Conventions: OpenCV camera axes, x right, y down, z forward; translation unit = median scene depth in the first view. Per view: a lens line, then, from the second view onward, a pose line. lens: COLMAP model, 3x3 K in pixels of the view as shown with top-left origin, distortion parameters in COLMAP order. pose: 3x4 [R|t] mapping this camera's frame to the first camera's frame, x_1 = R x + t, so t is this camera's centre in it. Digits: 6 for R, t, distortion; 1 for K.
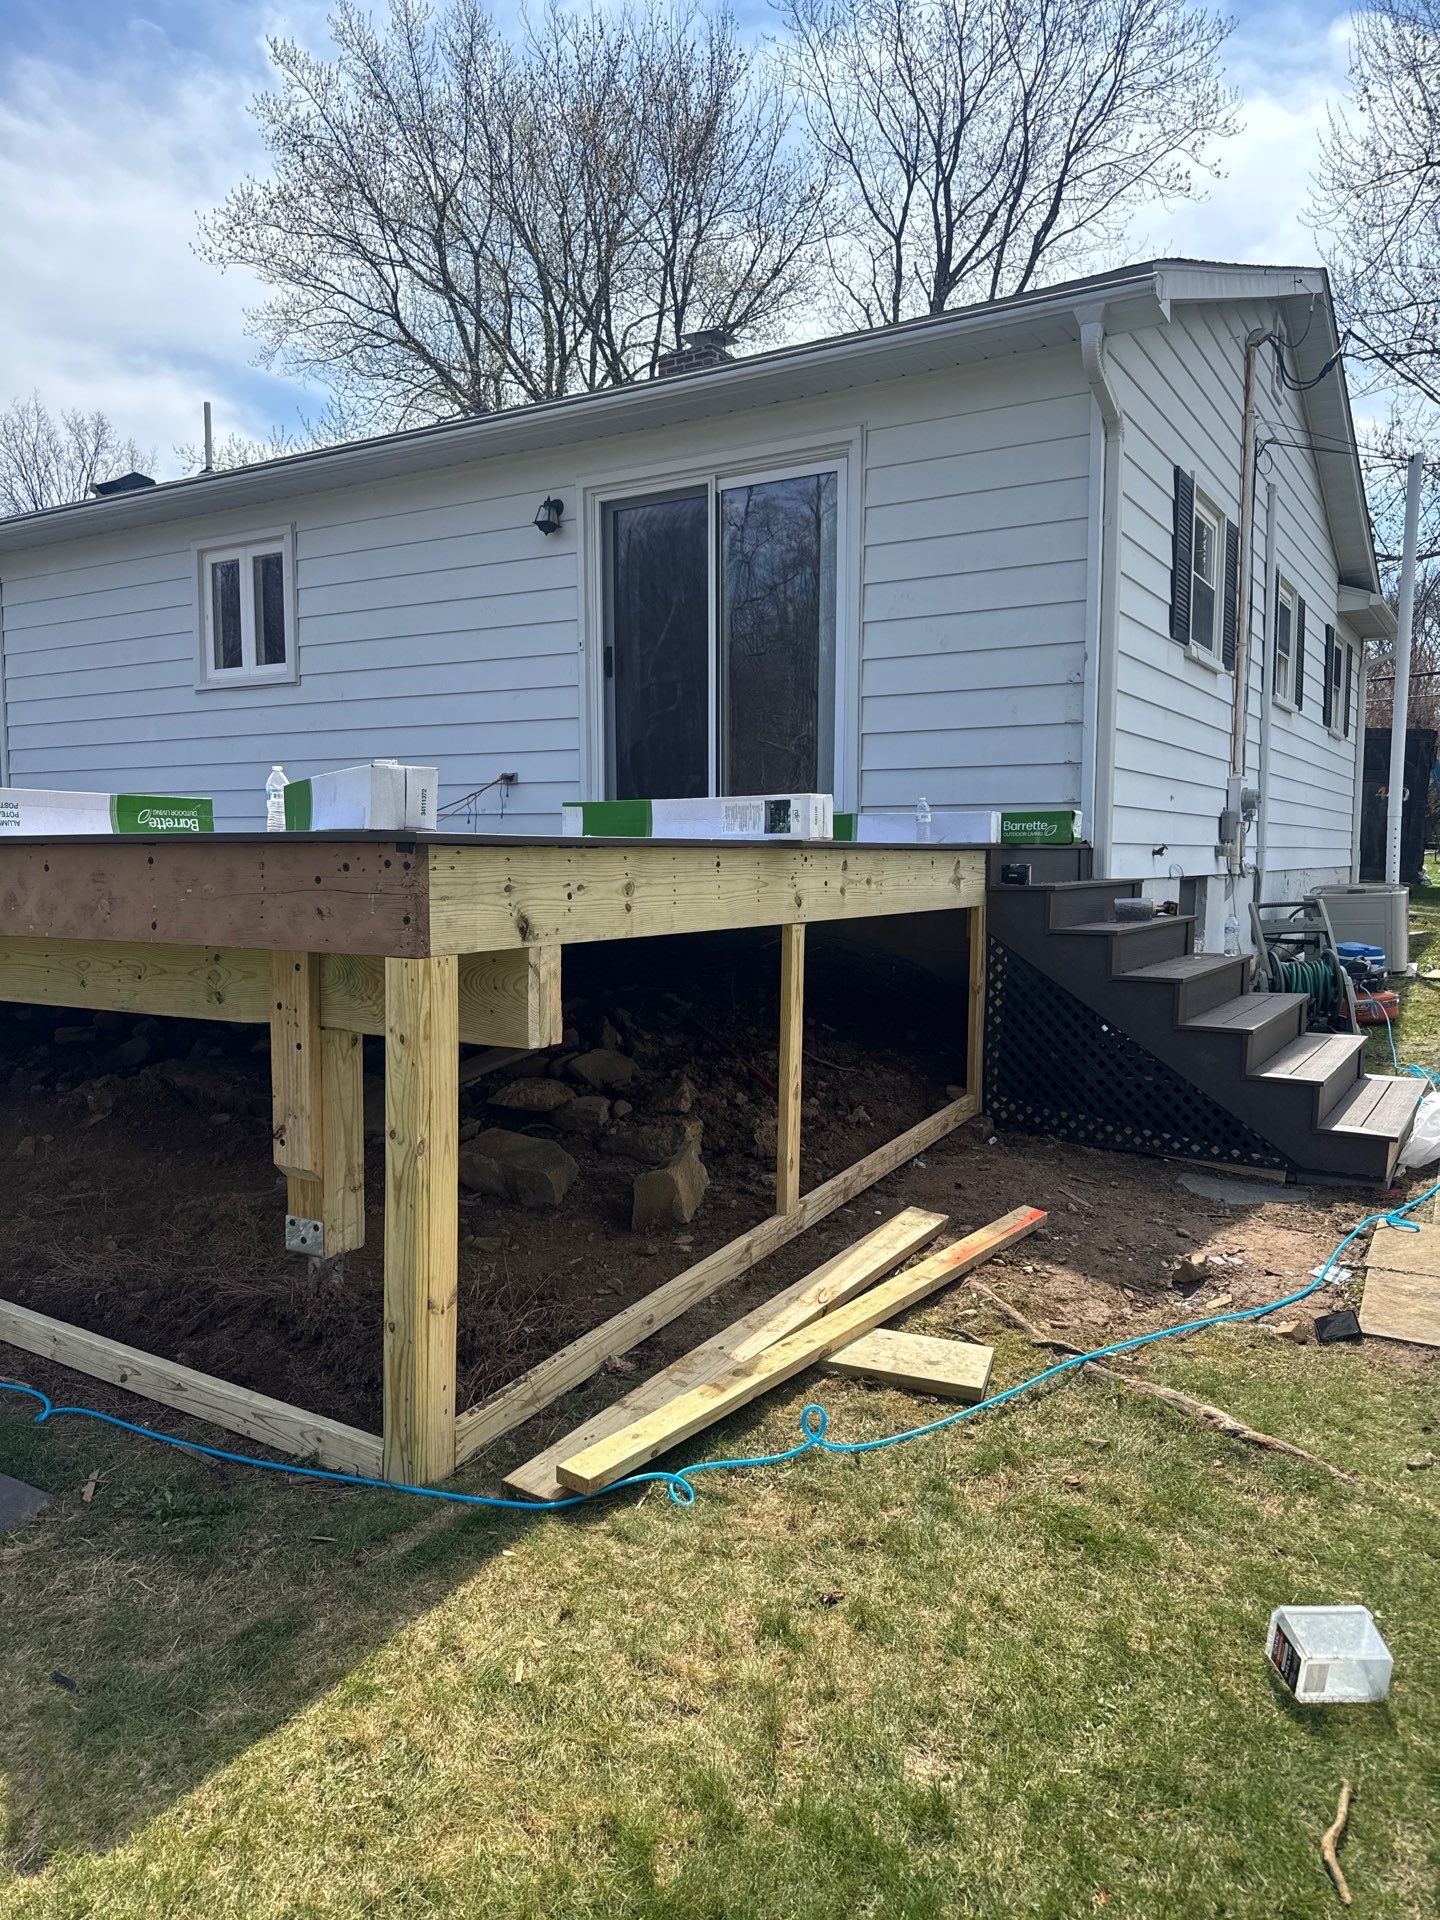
lens RADIAL K [[1339.3, 0, 720.0], [0, 1339.3, 960.0], [0, 0, 1]] dist [0.028335, -0.032611]
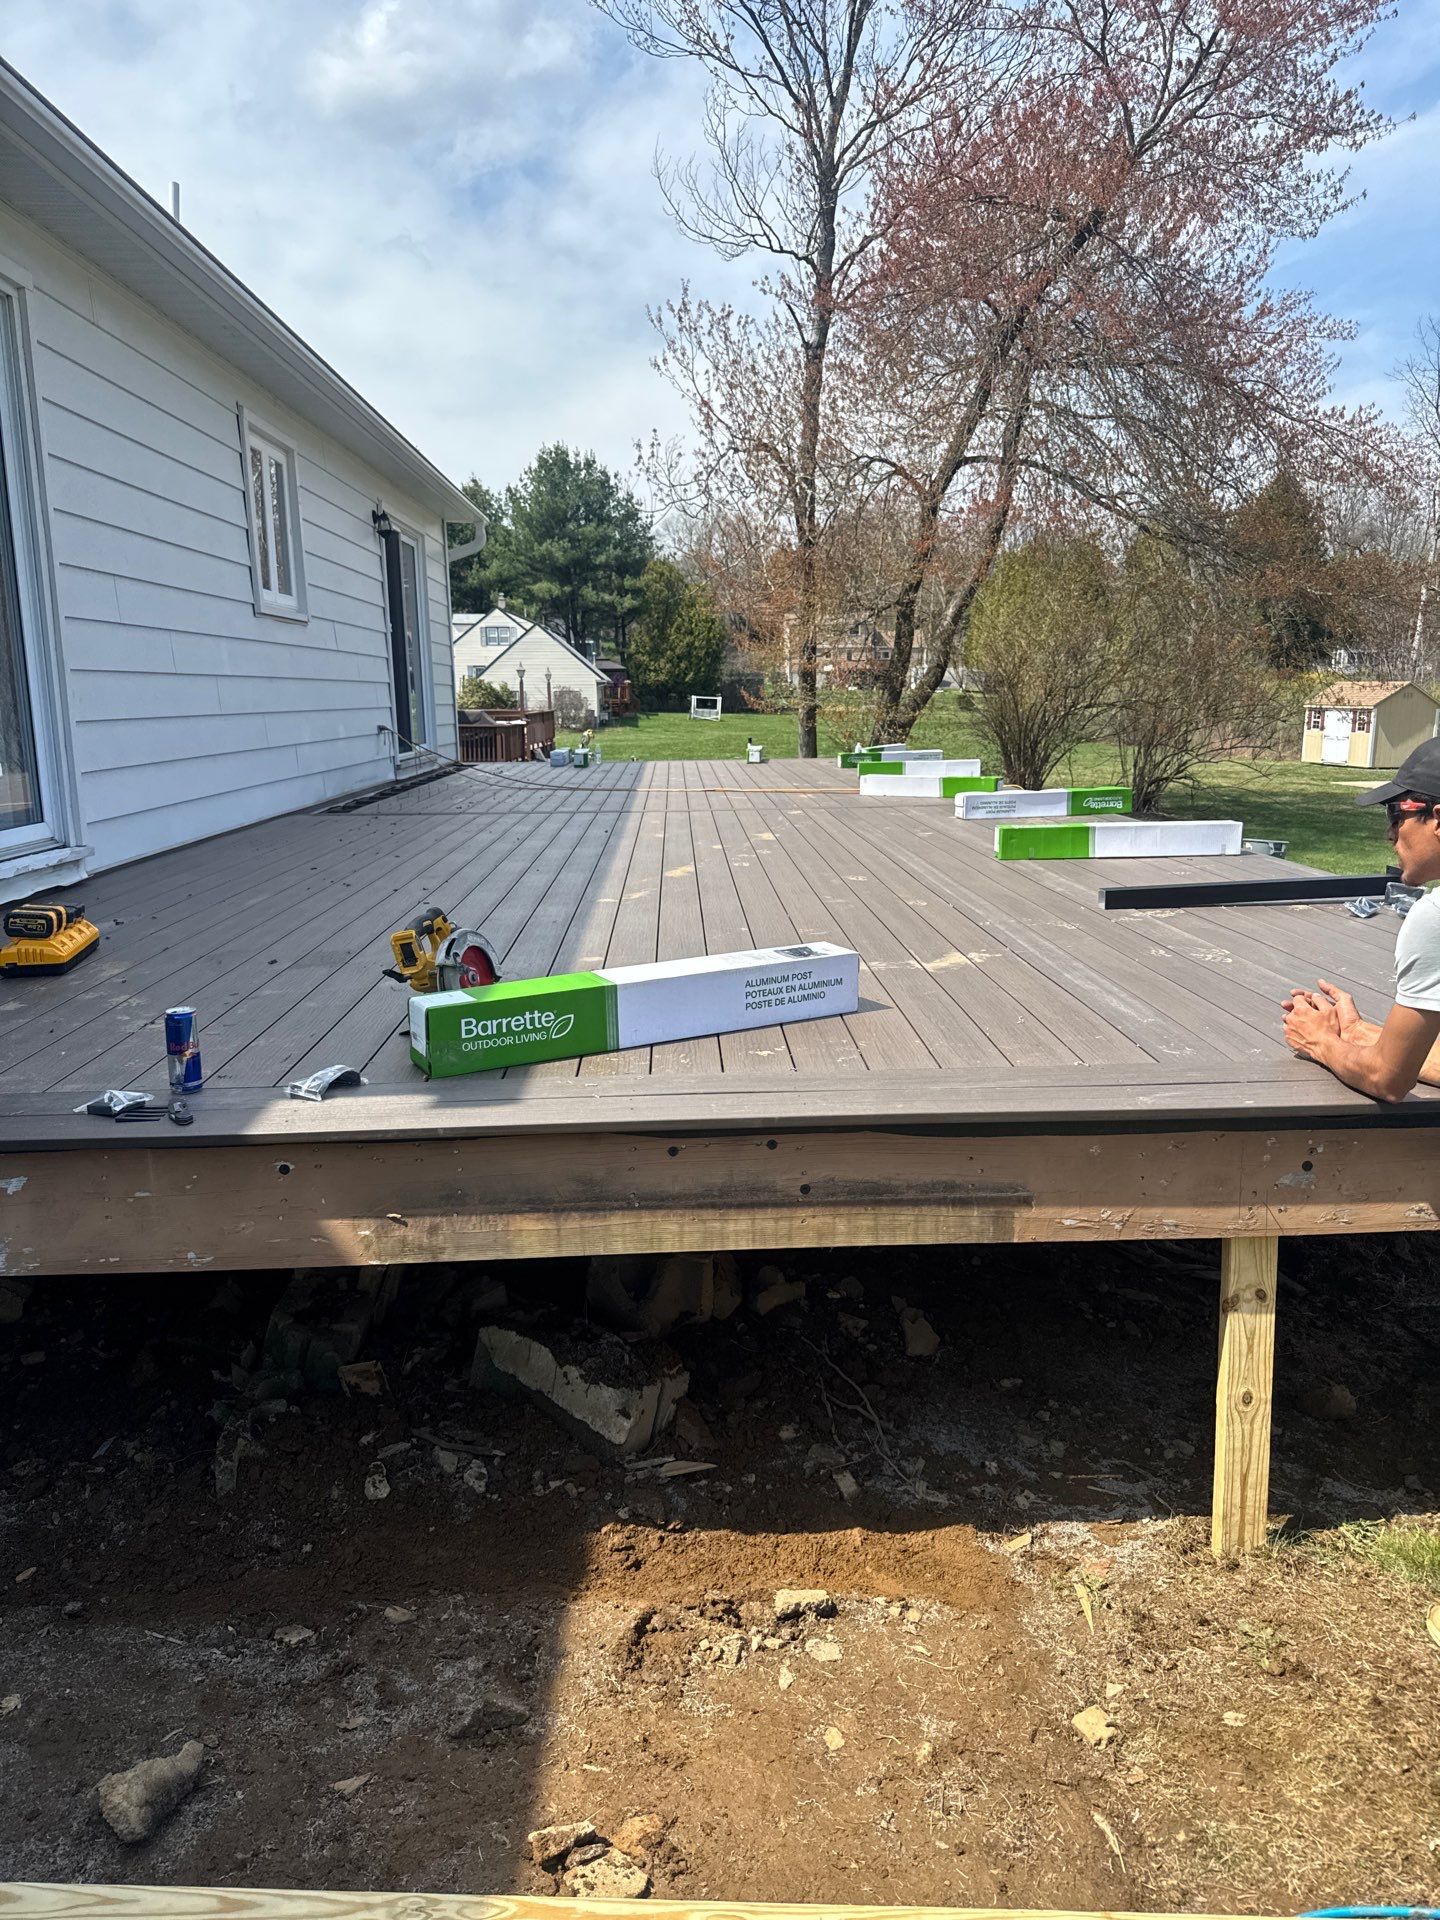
lens RADIAL K [[1372.4, 0, 720.0], [0, 1372.4, 960.0], [0, 0, 1]] dist [-0.005768, 0.001374]
pose [[-0.553395, -0.154419, 0.818480, -1.215958], [0.083225, 0.967495, 0.238803, -0.180561], [-0.828751, 0.200270, -0.522556, 1.263729]]
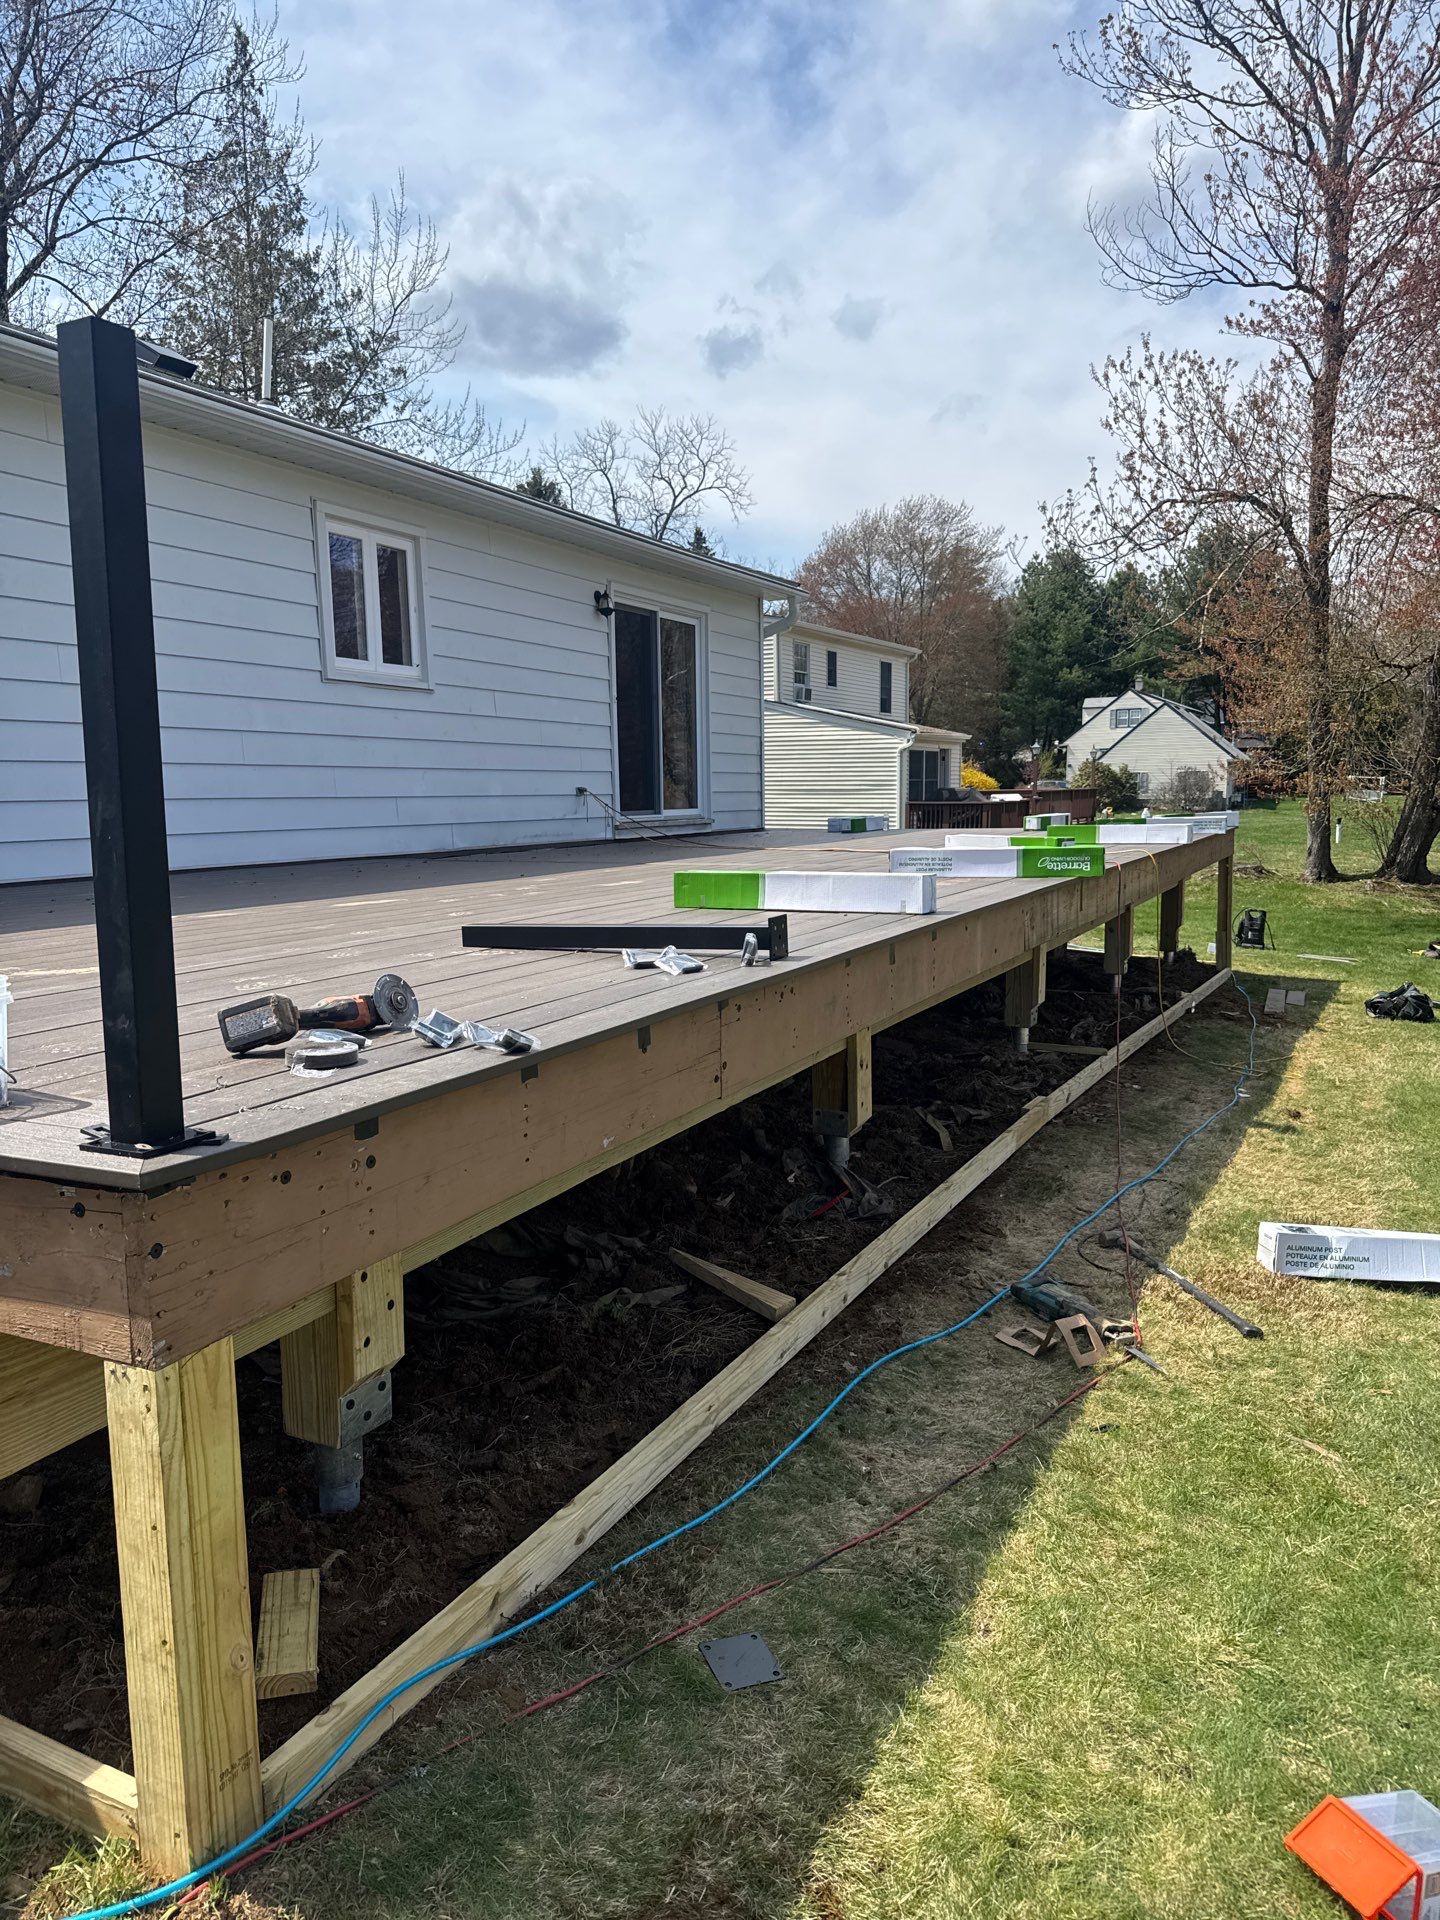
lens RADIAL K [[1352.8, 0, 721.7], [0, 1352.8, 912.7], [0, 0, 1]] dist [0.082878, -0.067381]
pose [[-0.084427, -0.088015, 0.992535, -1.309031], [0.105697, 0.989680, 0.096753, -0.115947], [-0.990808, 0.113076, -0.074253, 0.861190]]
